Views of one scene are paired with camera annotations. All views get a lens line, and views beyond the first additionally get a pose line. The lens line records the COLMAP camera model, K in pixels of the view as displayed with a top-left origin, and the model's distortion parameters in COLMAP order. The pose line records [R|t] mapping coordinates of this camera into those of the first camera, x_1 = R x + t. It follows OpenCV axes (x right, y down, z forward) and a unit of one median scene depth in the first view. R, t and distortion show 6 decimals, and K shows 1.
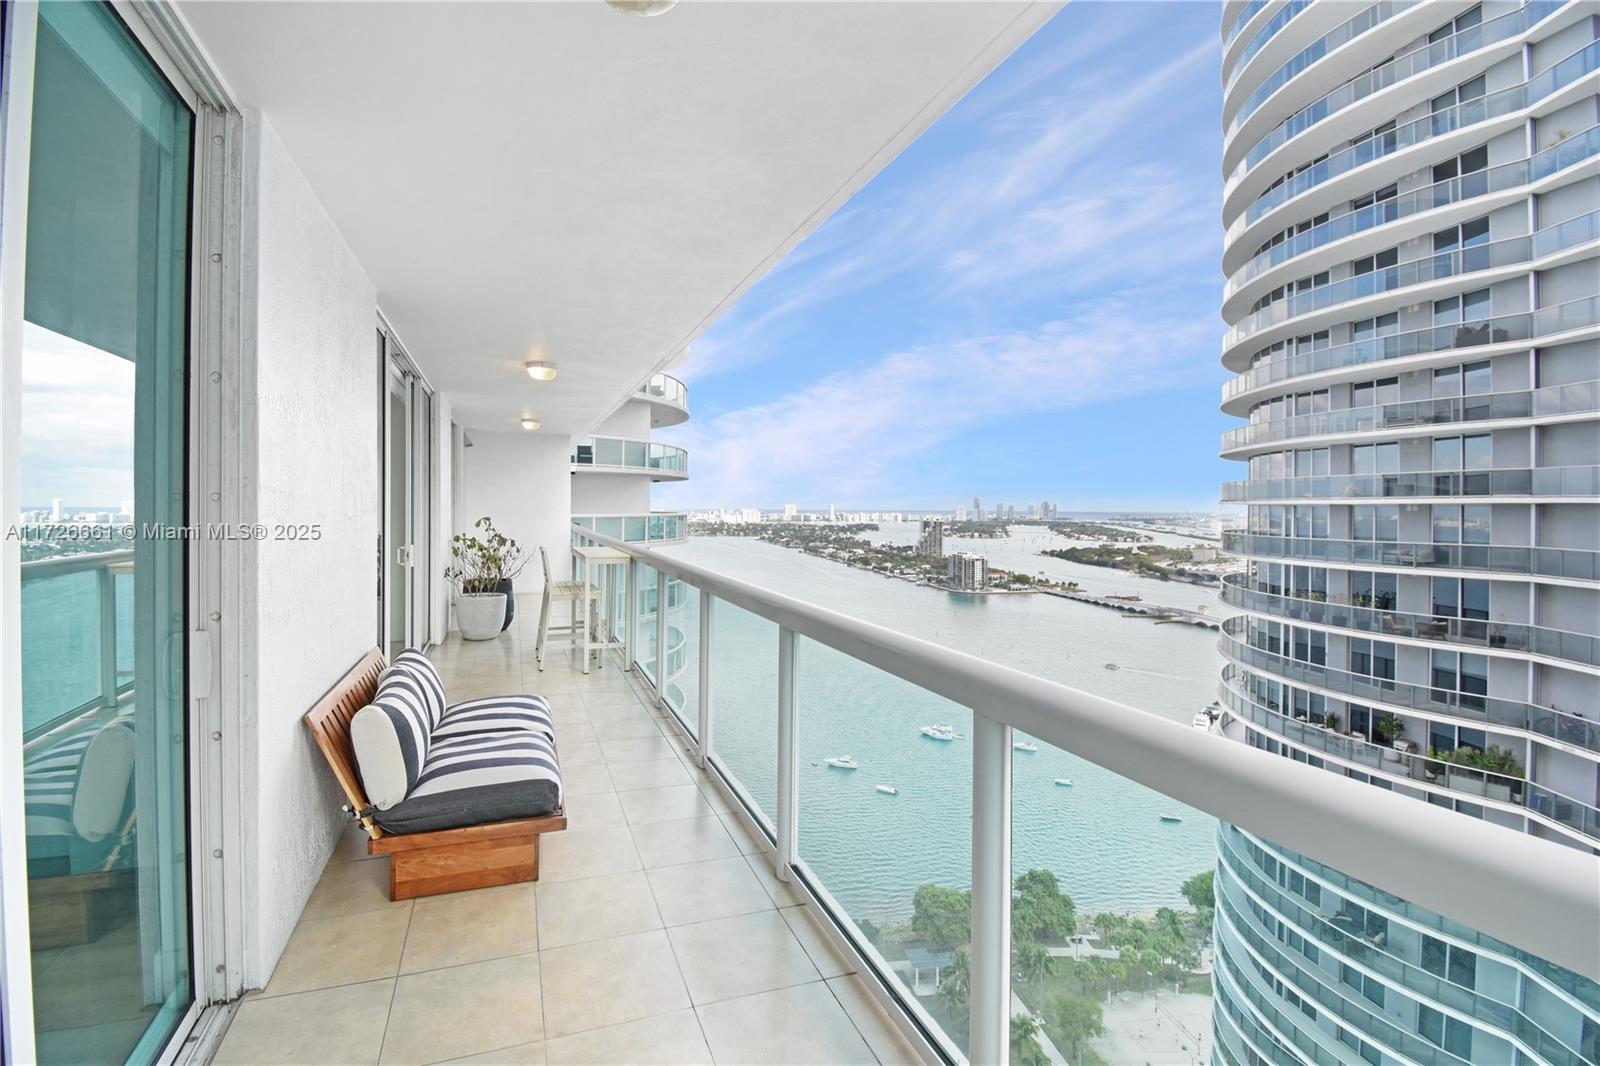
lens RADIAL K [[739.3, 0, 765.4], [0, 739.3, 504.8], [0, 0, 1]] dist [0.012161, -0.017730]
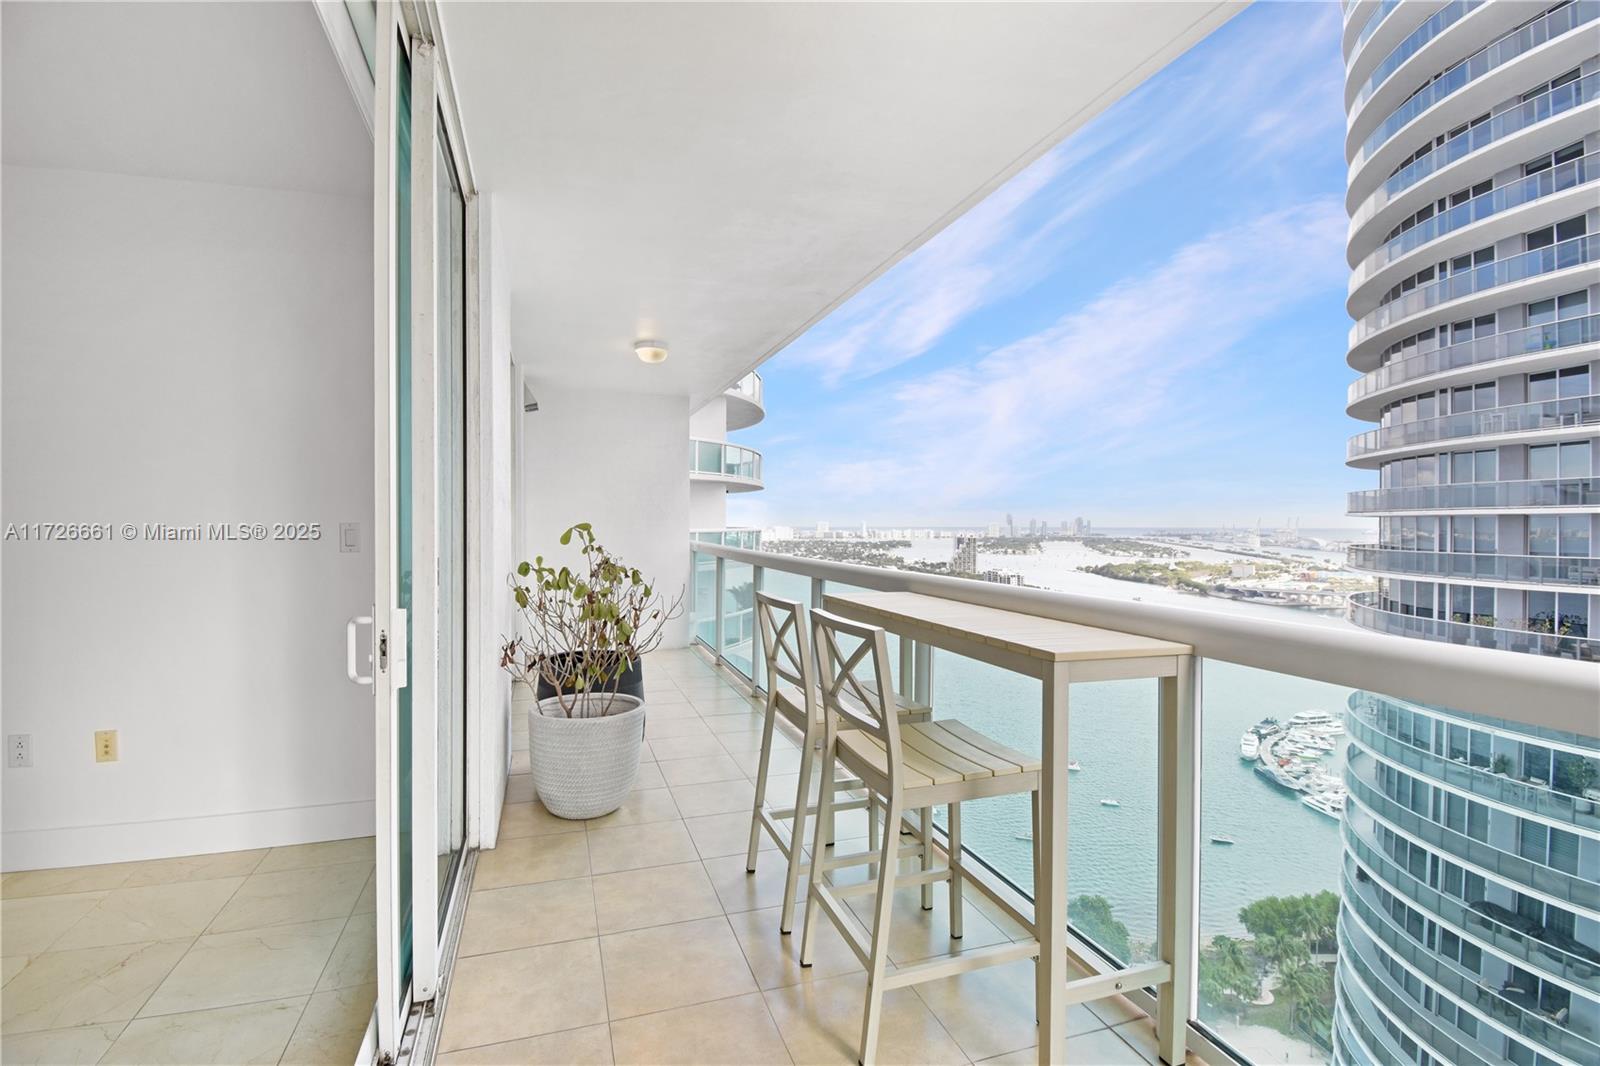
lens RADIAL K [[739.3, 0, 792.4], [0, 739.3, 527.7], [0, 0, 1]] dist [0.012161, -0.017730]
pose [[0.999985, -0.004755, -0.002791, -0.059991], [0.004776, 0.999960, 0.007606, 0.004195], [0.002755, -0.007620, 0.999967, 0.131127]]
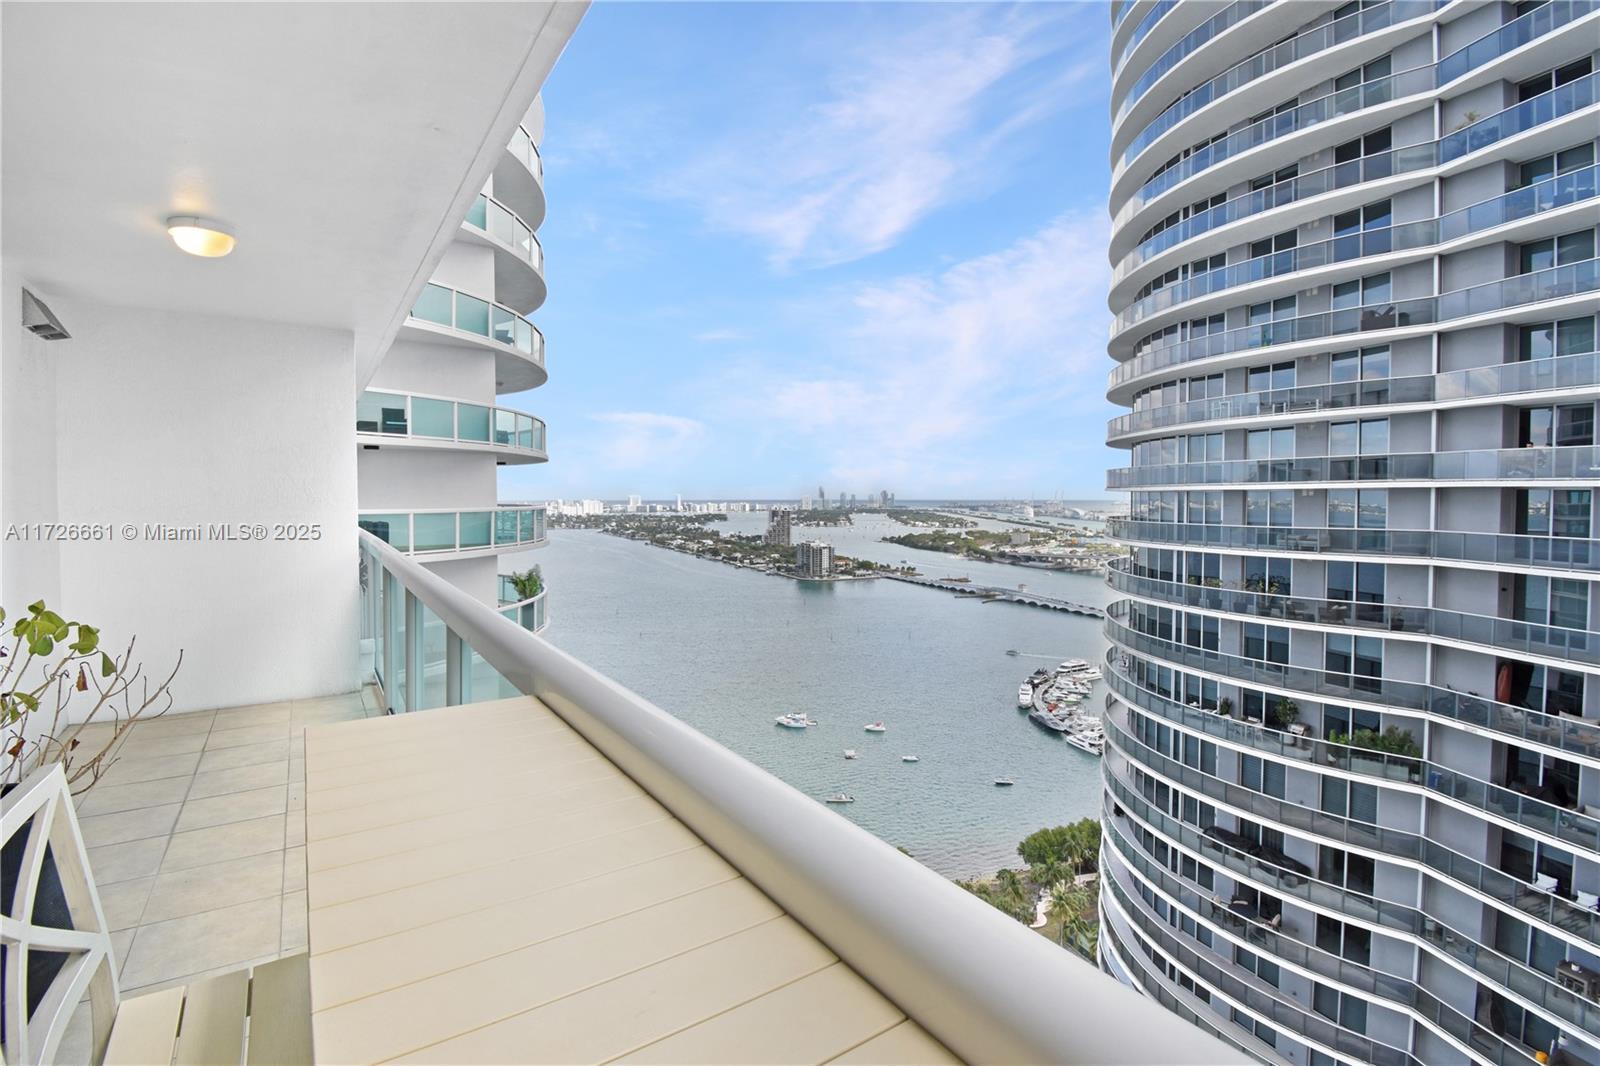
lens RADIAL K [[739.3, 0, 799.0], [0, 739.3, 515.7], [0, 0, 1]] dist [0.012161, -0.017730]
pose [[0.967926, -0.013255, 0.250887, -0.039735], [0.006227, 0.999566, 0.028788, 0.001909], [-0.251160, -0.026302, 0.967588, 0.174119]]
